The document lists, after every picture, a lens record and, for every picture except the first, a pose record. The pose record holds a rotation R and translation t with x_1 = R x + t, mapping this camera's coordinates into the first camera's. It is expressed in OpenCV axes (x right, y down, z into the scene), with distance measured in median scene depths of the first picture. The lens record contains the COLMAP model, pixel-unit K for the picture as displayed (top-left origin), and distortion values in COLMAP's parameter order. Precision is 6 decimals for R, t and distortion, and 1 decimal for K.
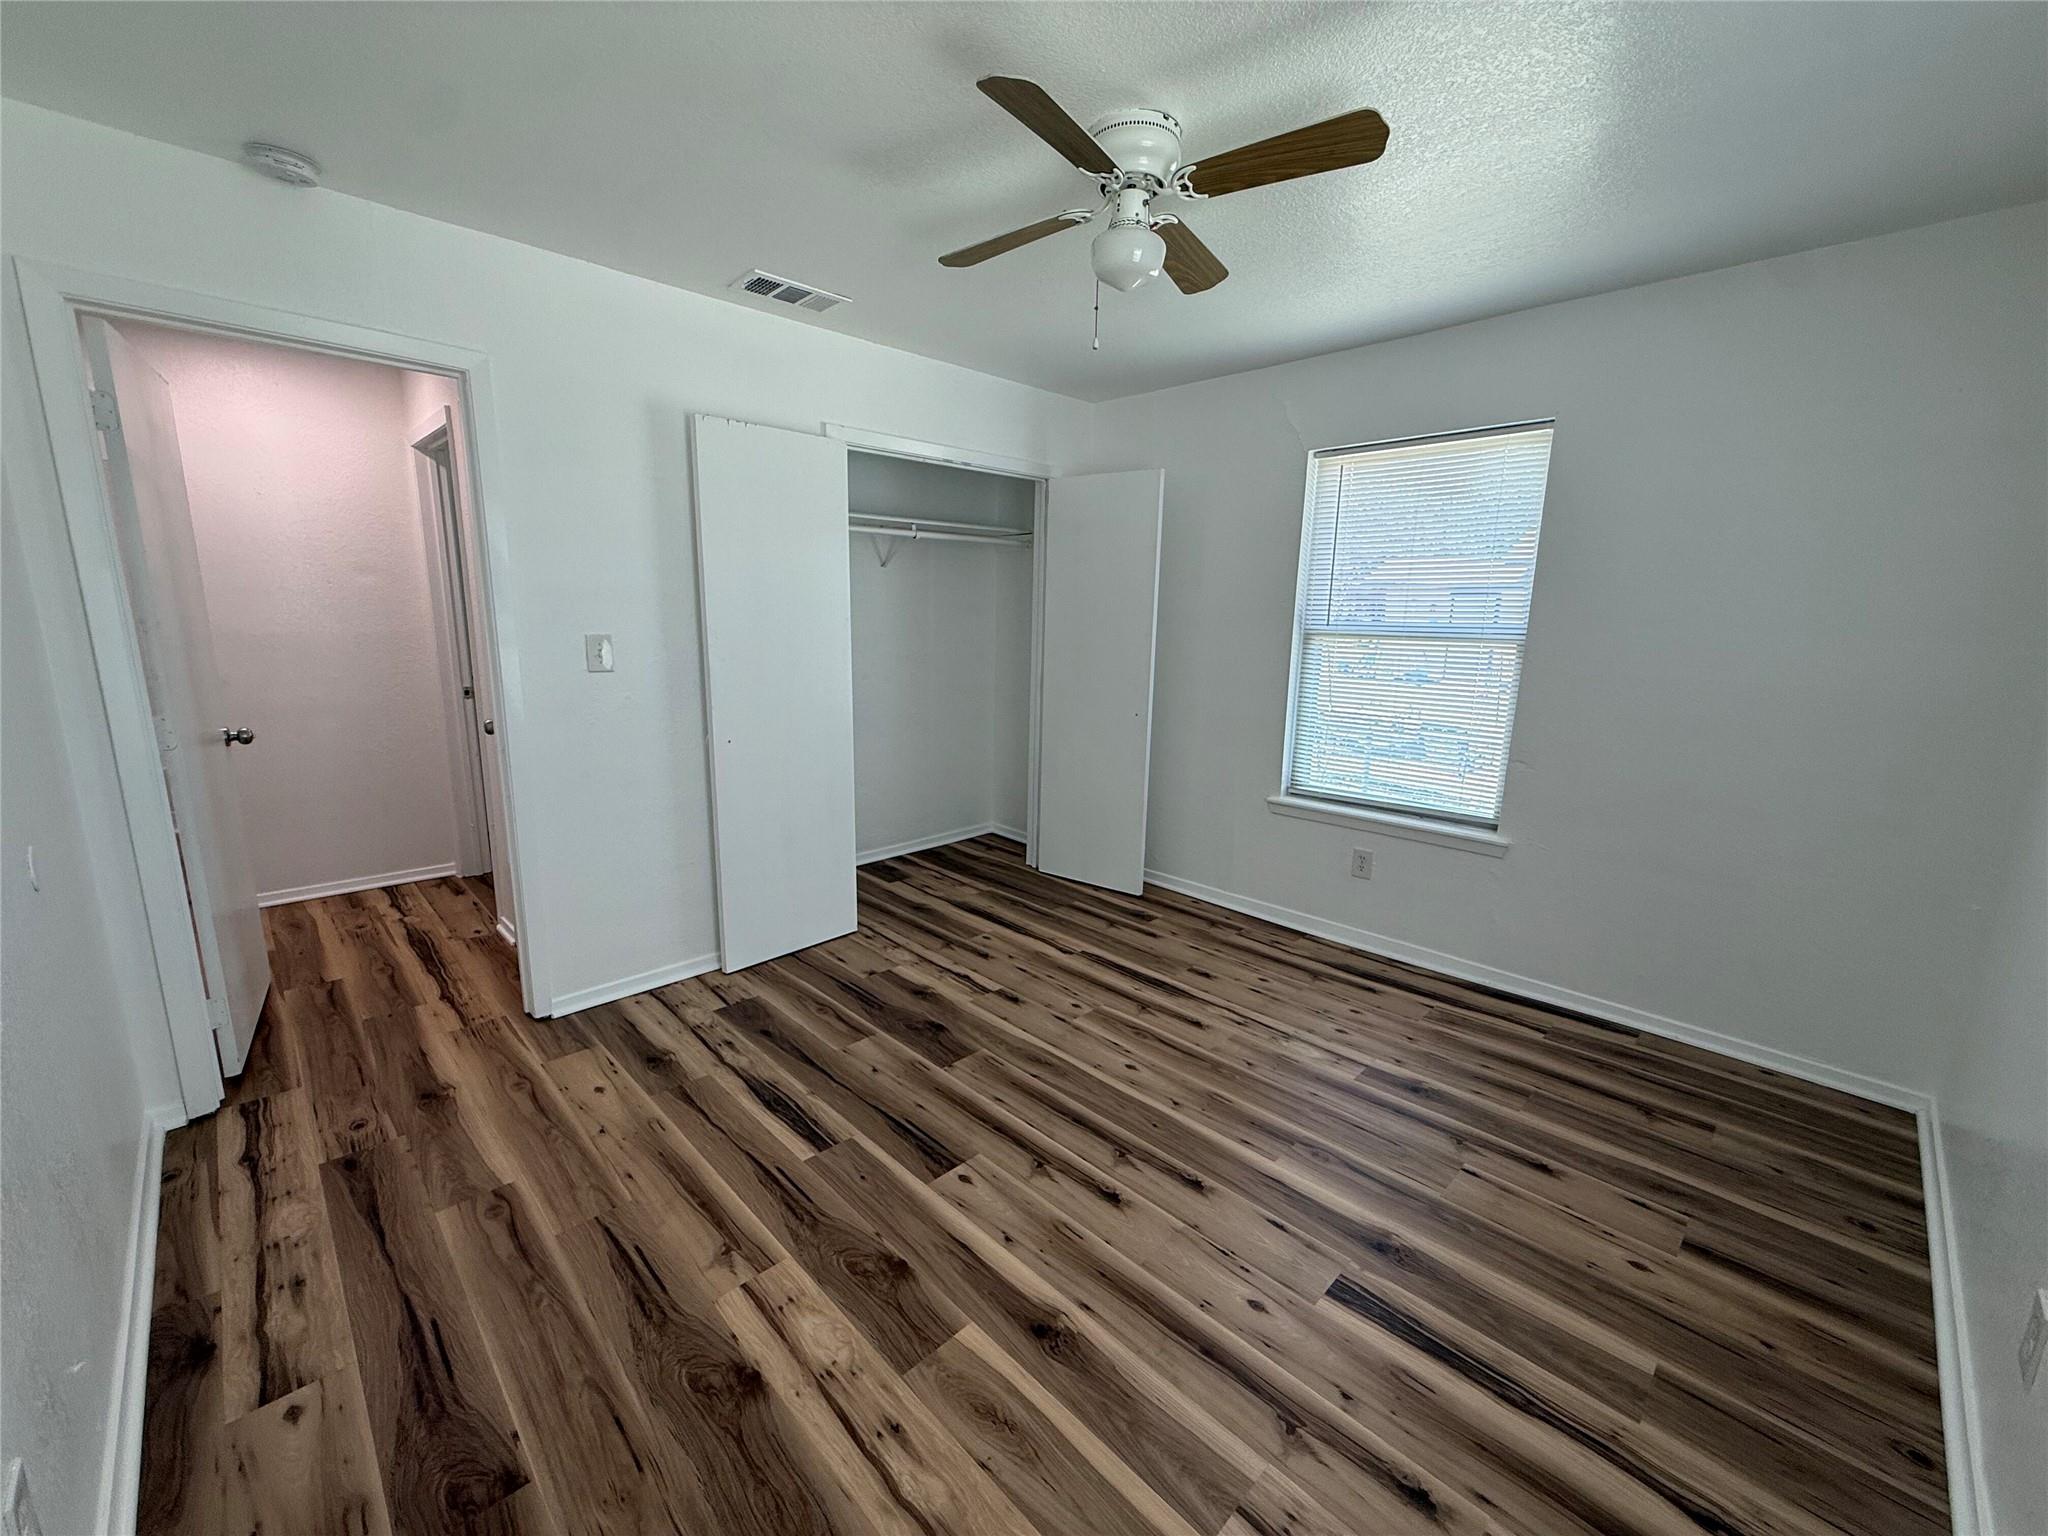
lens RADIAL K [[816.2, 0, 1025.6], [0, 816.2, 780.0], [0, 0, 1]] dist [-0.001909, -0.000455]
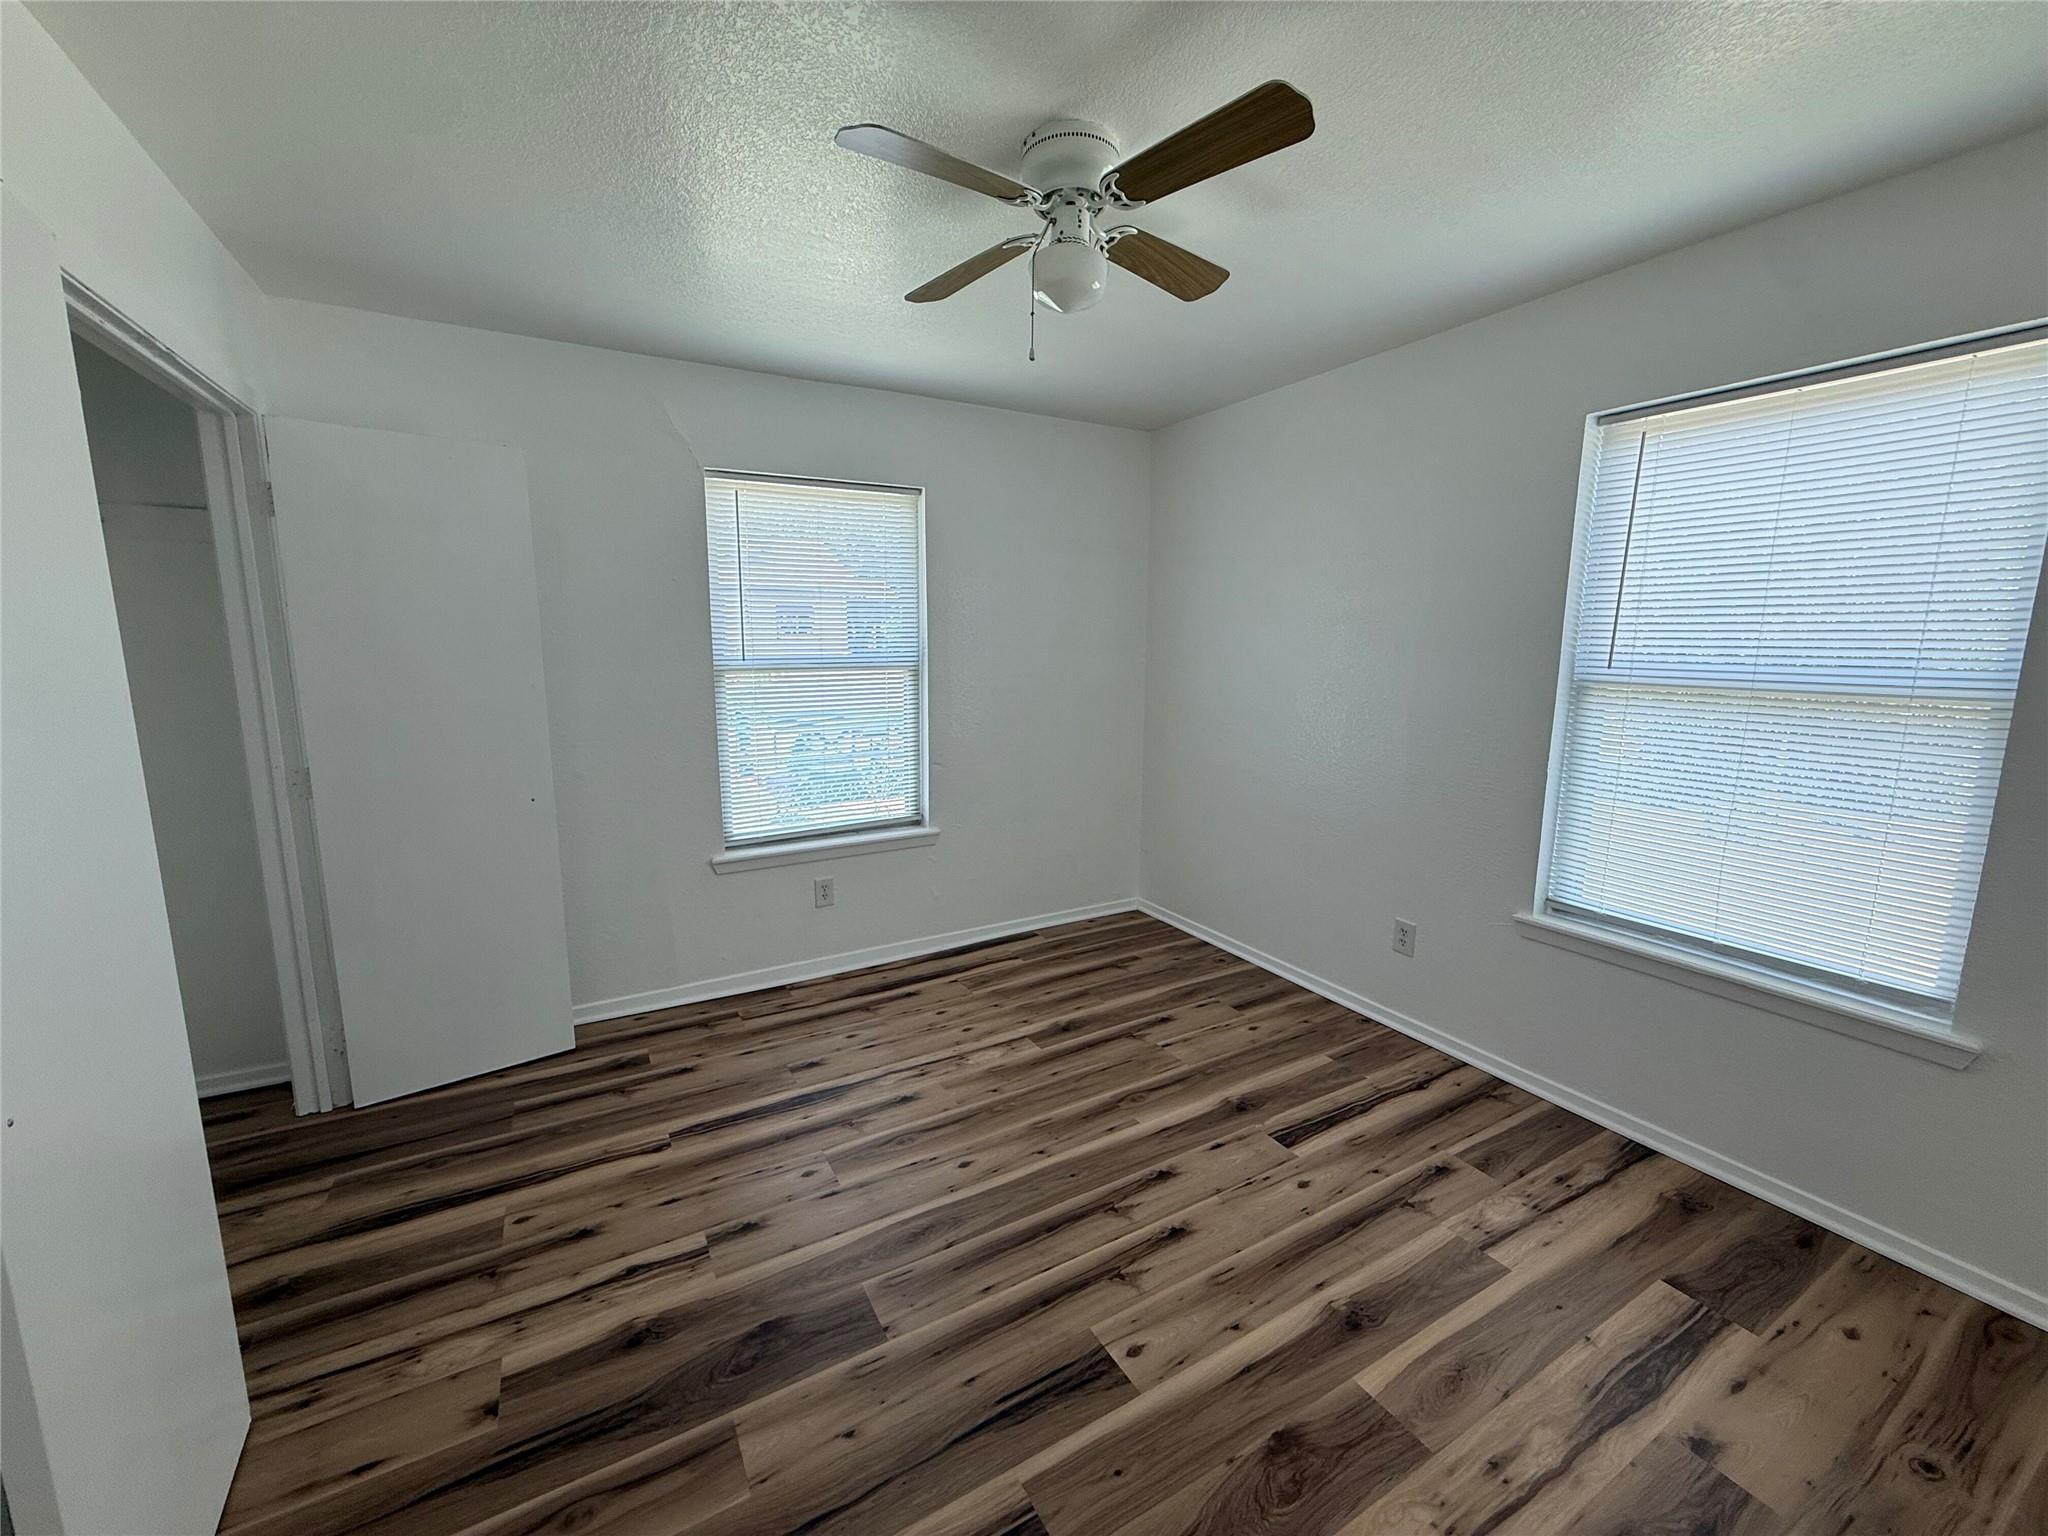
lens RADIAL K [[816.2, 0, 1014.6], [0, 816.2, 776.3], [0, 0, 1]] dist [-0.001909, -0.000455]
pose [[0.257914, -0.176650, 0.949882, -0.597457], [0.202702, 0.971156, 0.125569, -0.150296], [-0.944665, 0.160157, 0.286282, 0.605407]]
